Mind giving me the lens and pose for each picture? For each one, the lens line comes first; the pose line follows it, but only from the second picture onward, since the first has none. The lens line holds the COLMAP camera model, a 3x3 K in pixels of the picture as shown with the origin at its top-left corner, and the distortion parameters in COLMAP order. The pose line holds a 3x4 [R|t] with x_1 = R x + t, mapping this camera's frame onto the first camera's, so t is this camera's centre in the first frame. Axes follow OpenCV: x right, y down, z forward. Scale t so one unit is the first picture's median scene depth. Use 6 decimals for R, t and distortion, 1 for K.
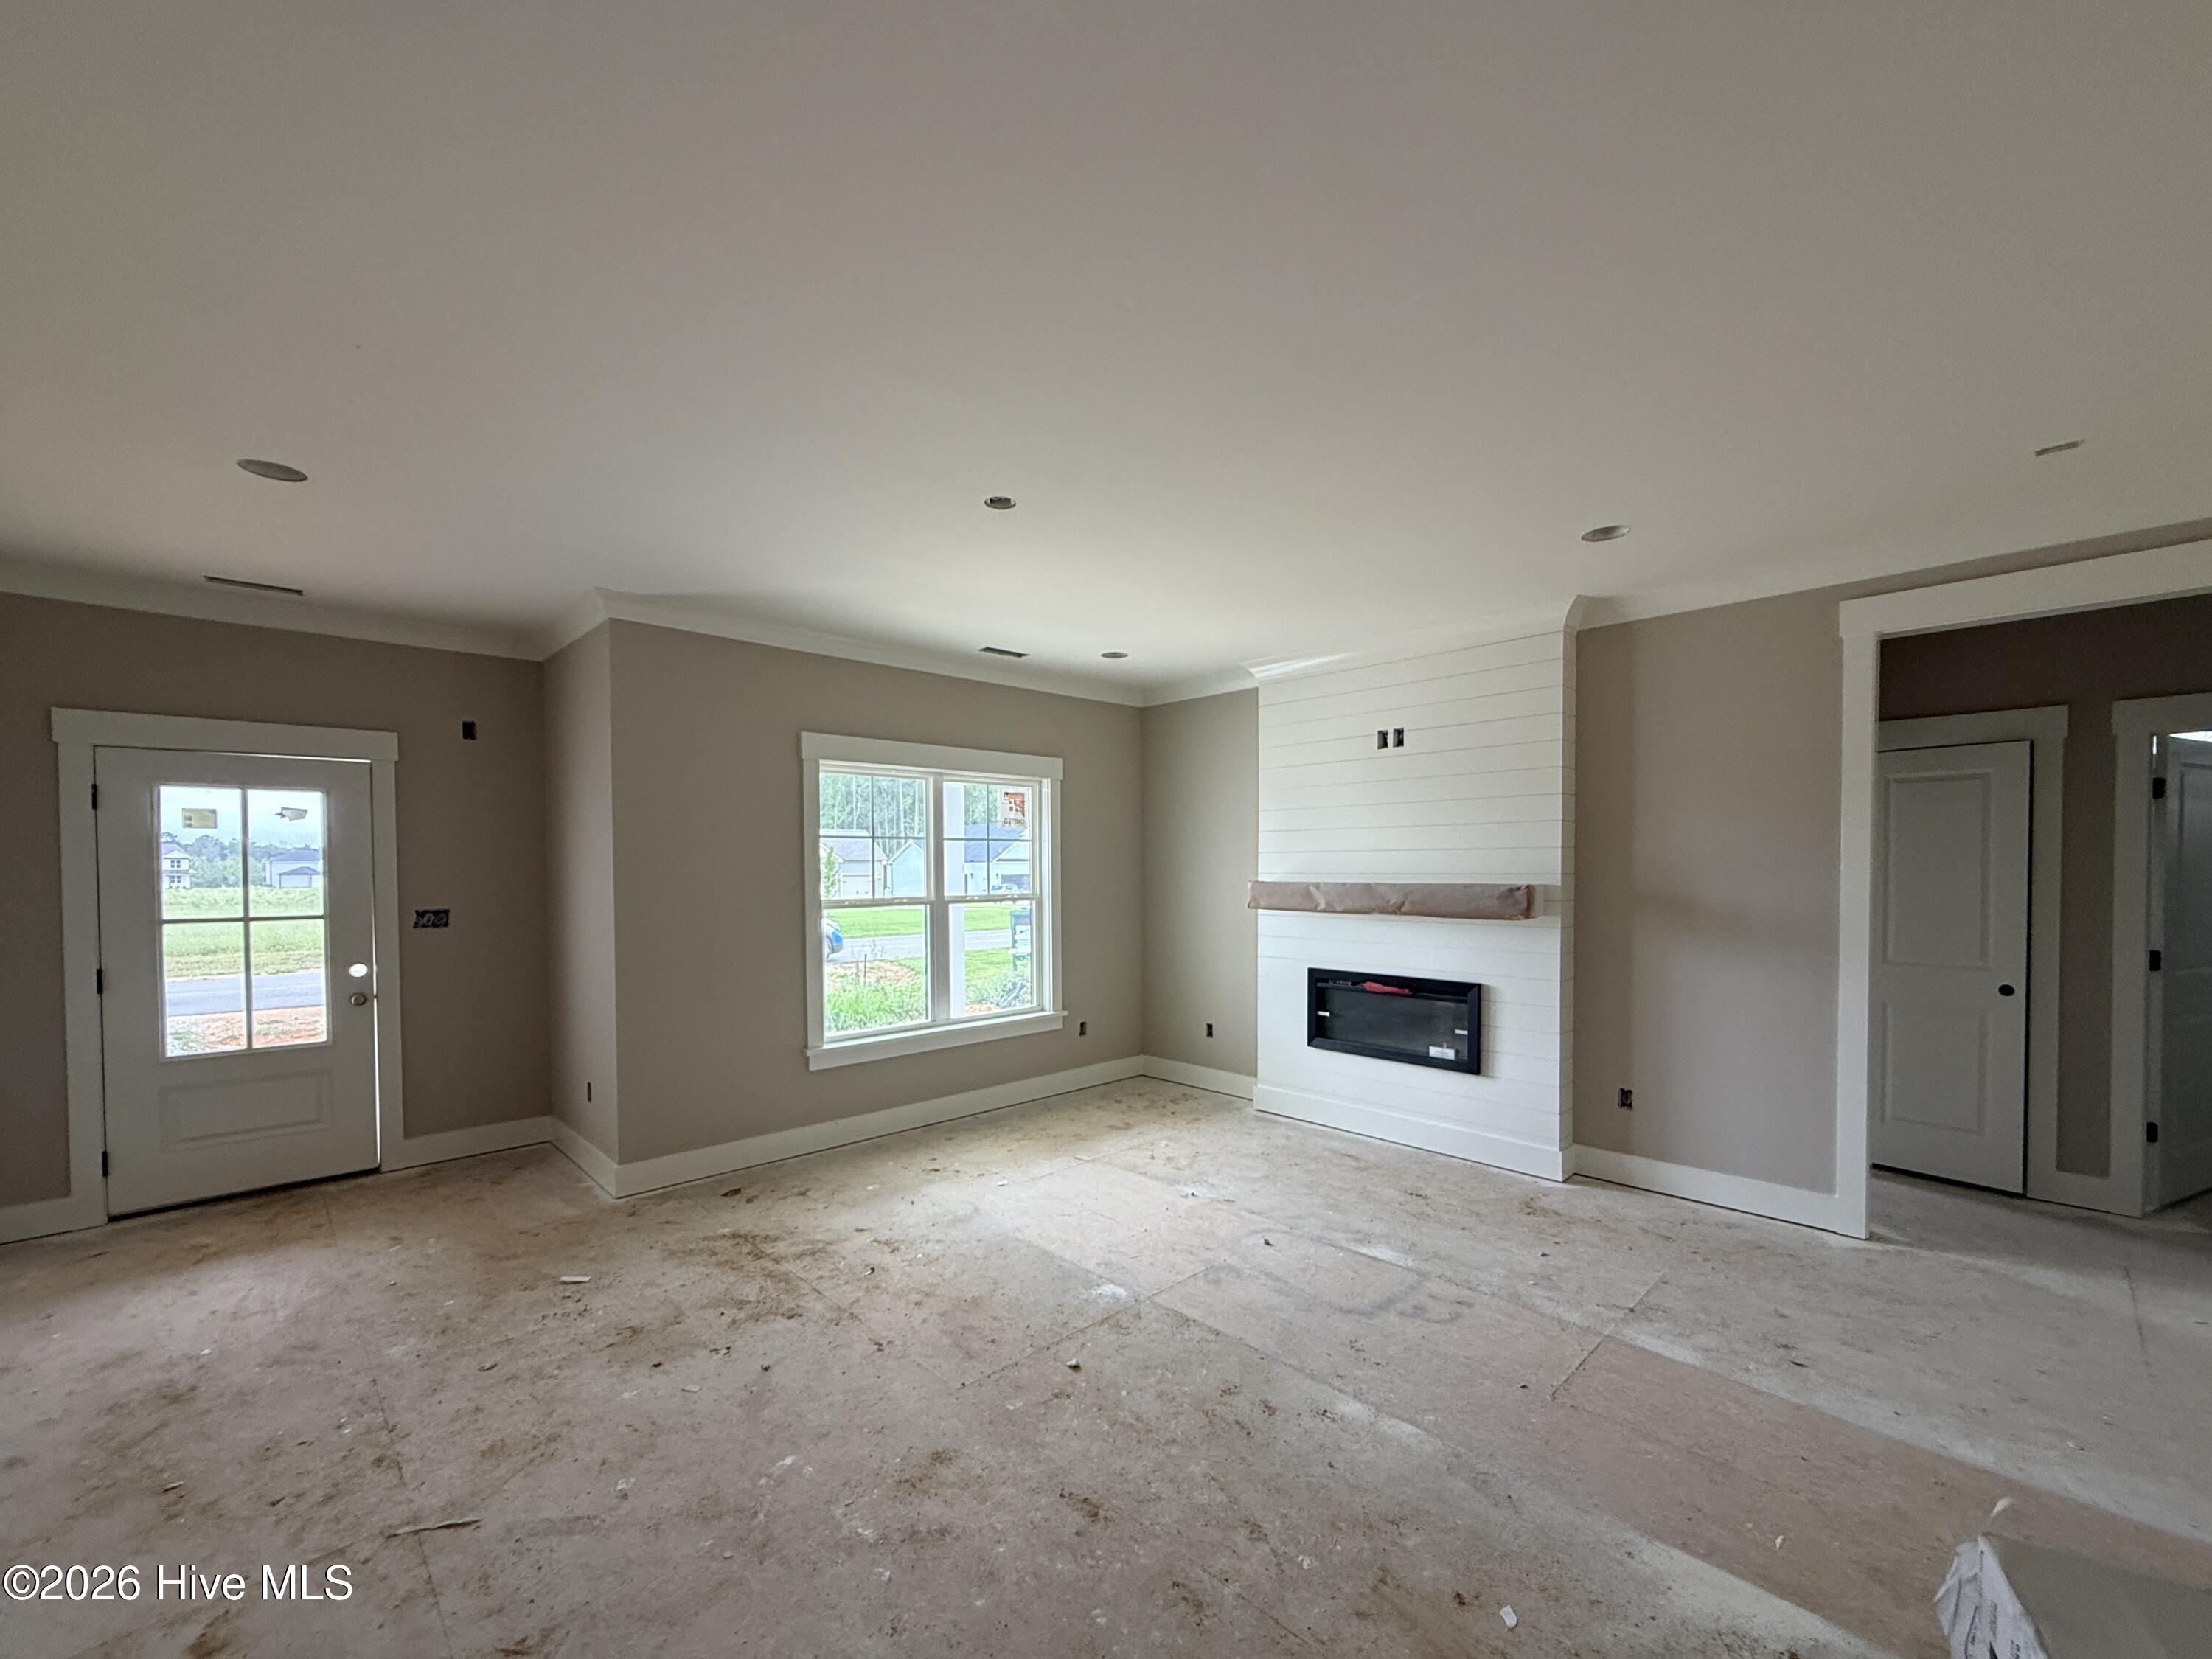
lens RADIAL K [[901.5, 0, 1109.7], [0, 901.5, 881.8], [0, 0, 1]] dist [-0.000679, -0.000019]
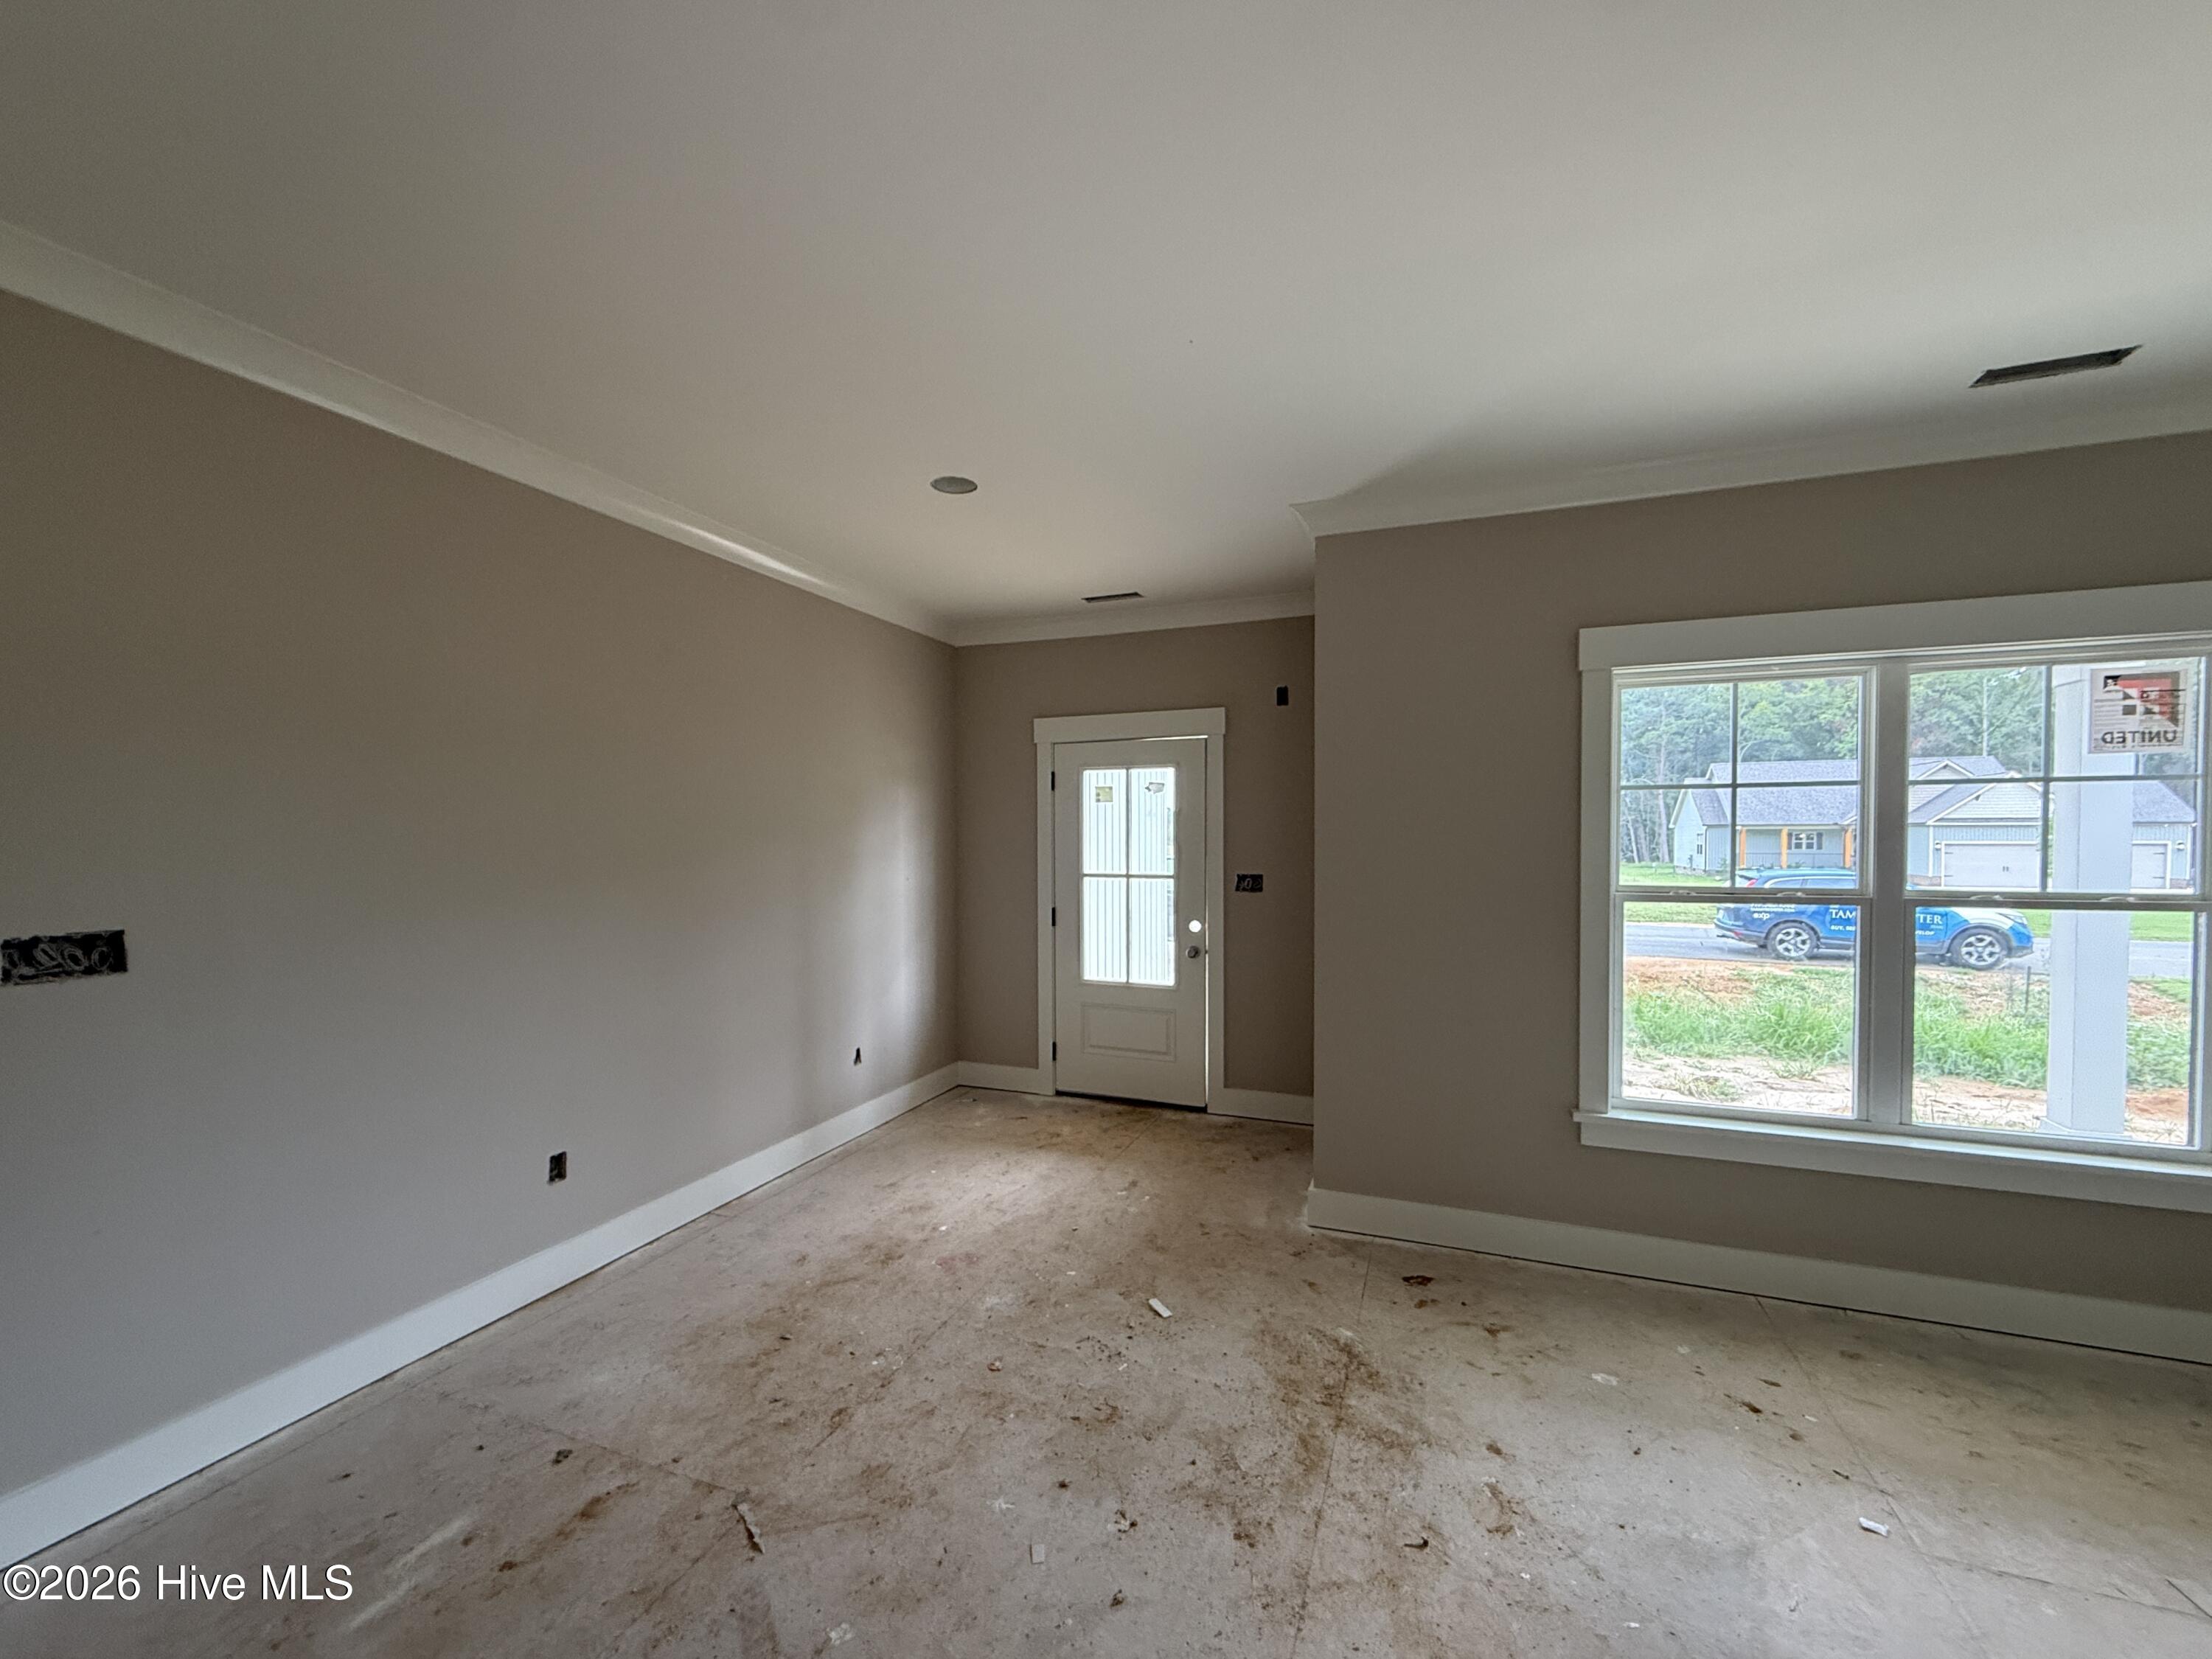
lens RADIAL K [[894.8, 0, 1108.9], [0, 894.8, 855.4], [0, 0, 1]] dist [-0.000200, 0.000216]
pose [[0.419410, 0.025597, -0.907436, 0.126463], [-0.016447, 0.999653, 0.020596, -0.010406], [0.907648, 0.006286, 0.419686, 0.469138]]
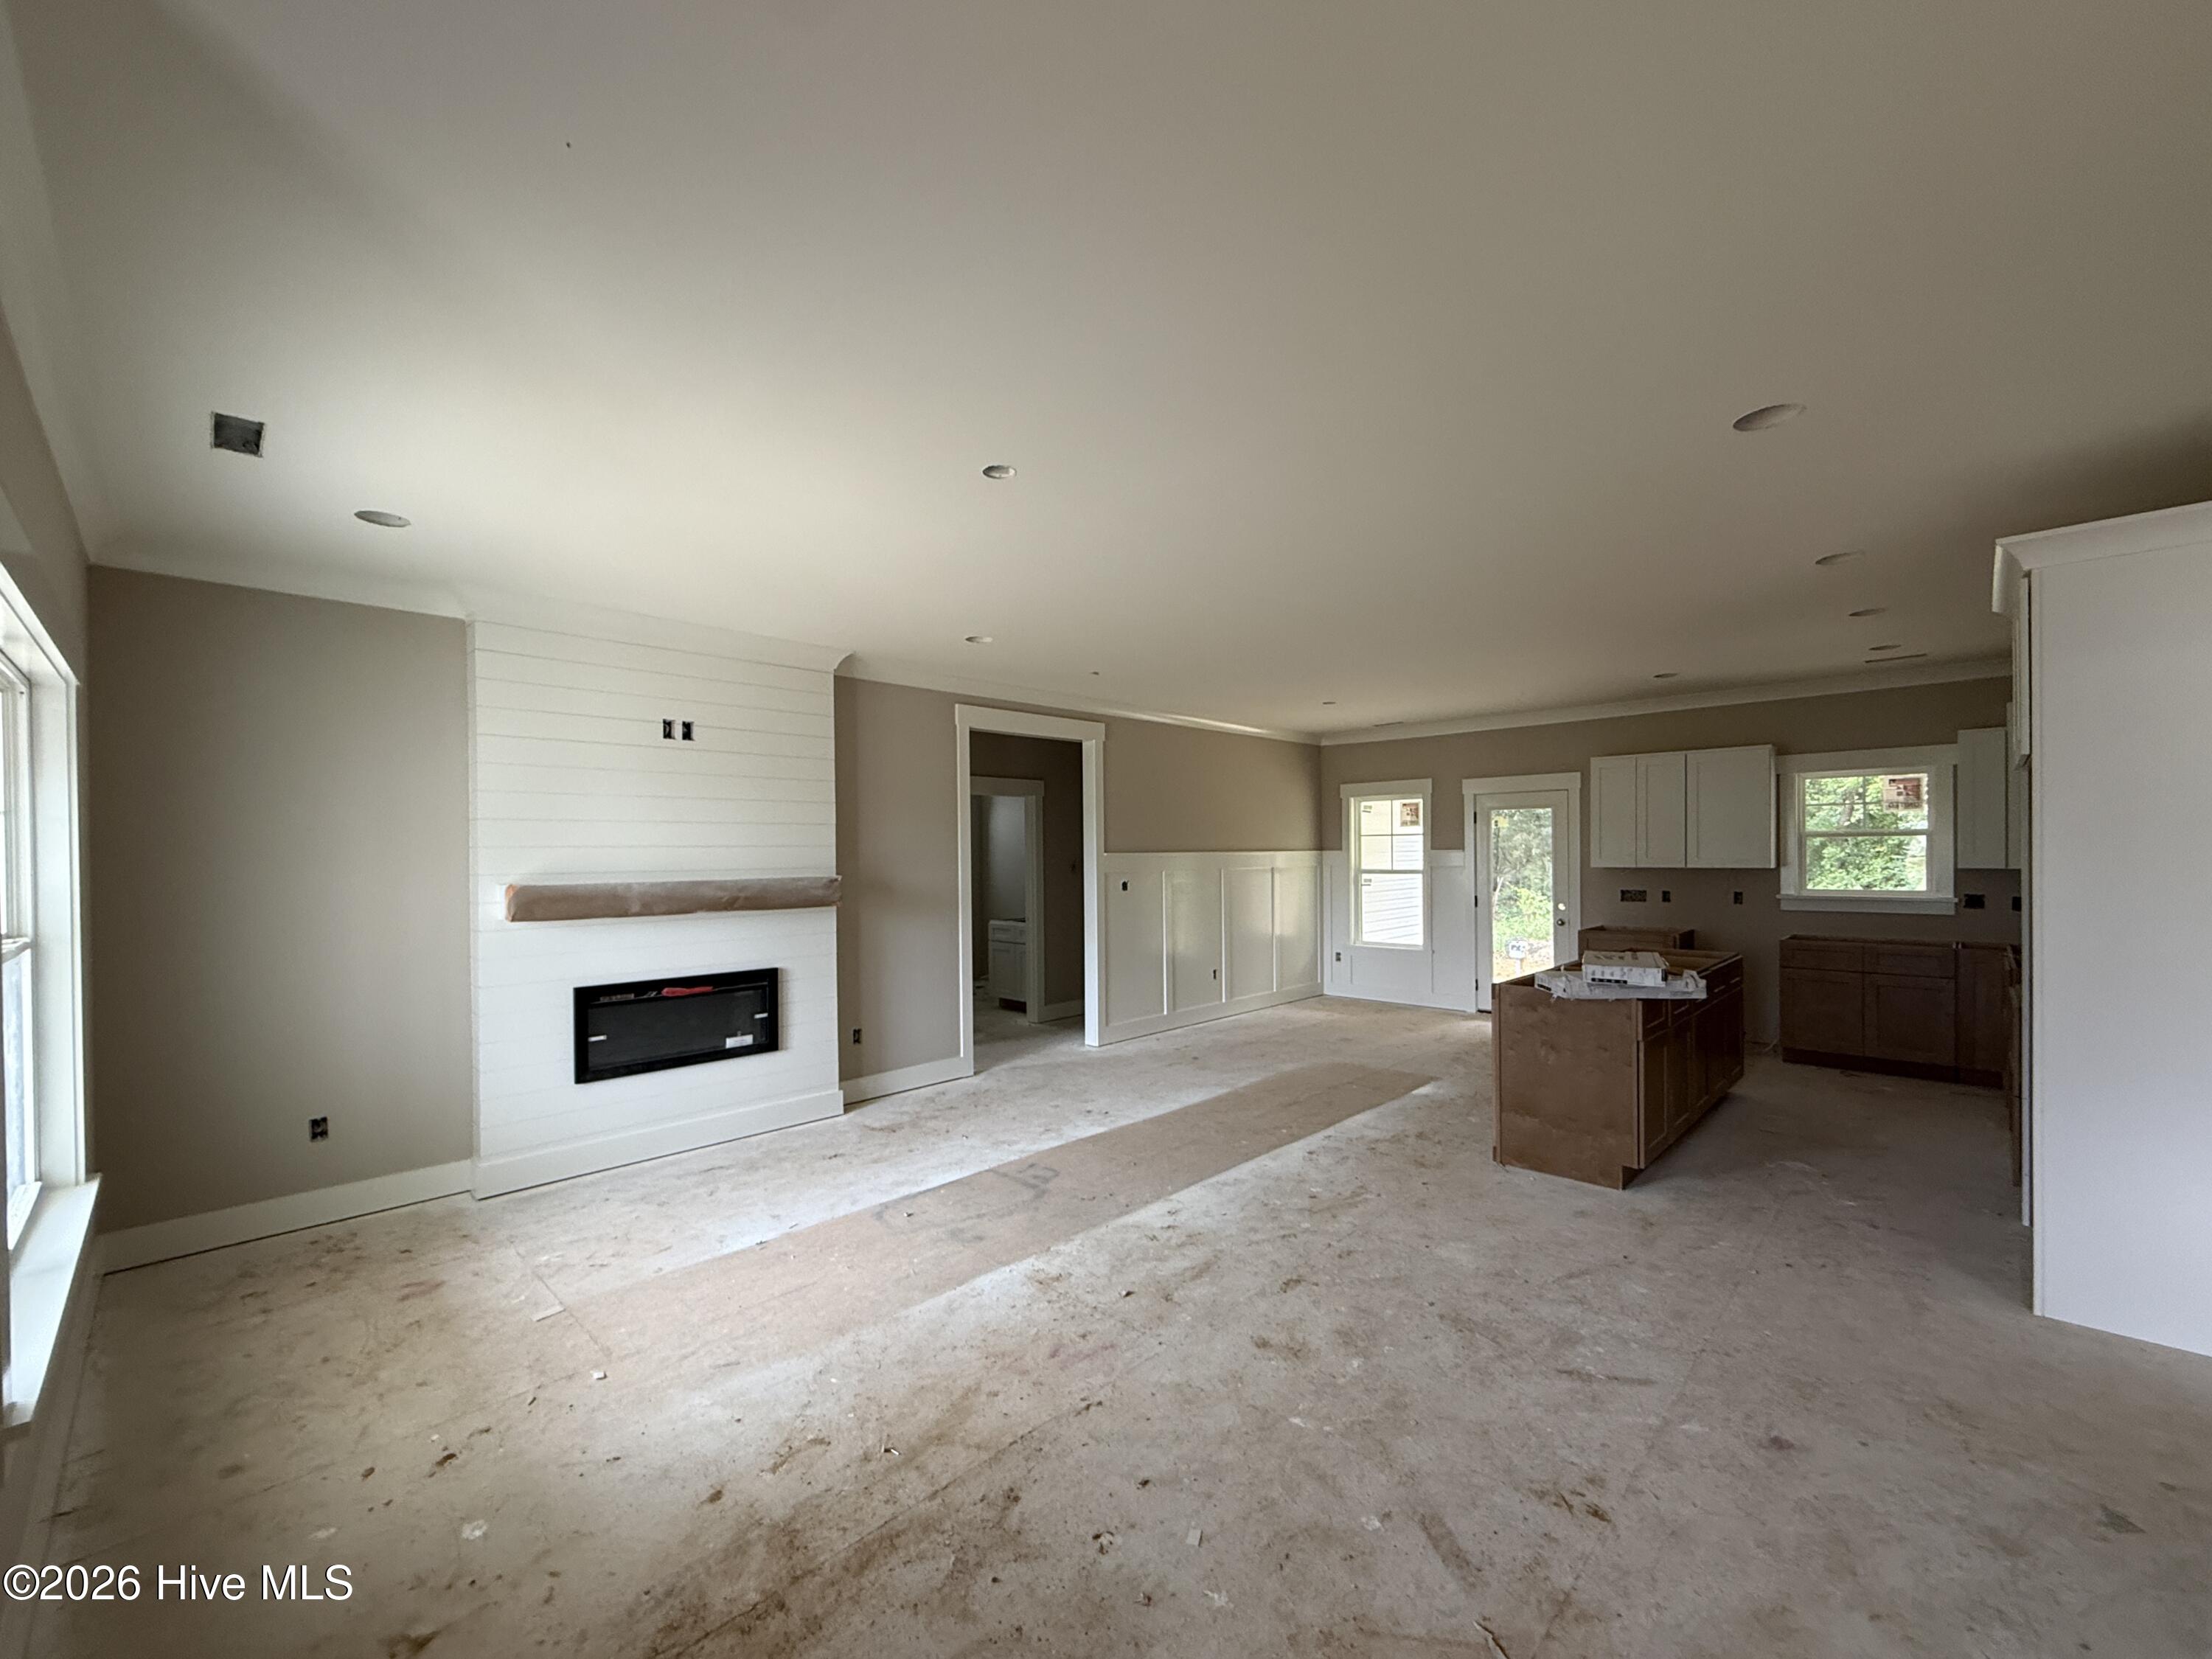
lens RADIAL K [[894.8, 0, 1108.9], [0, 894.8, 855.4], [0, 0, 1]] dist [-0.000200, 0.000216]
pose [[-0.029279, 0.001771, 0.999570, -0.772254], [0.027678, 0.999616, -0.000961, -0.014052], [-0.999188, 0.027638, -0.029317, 0.679439]]
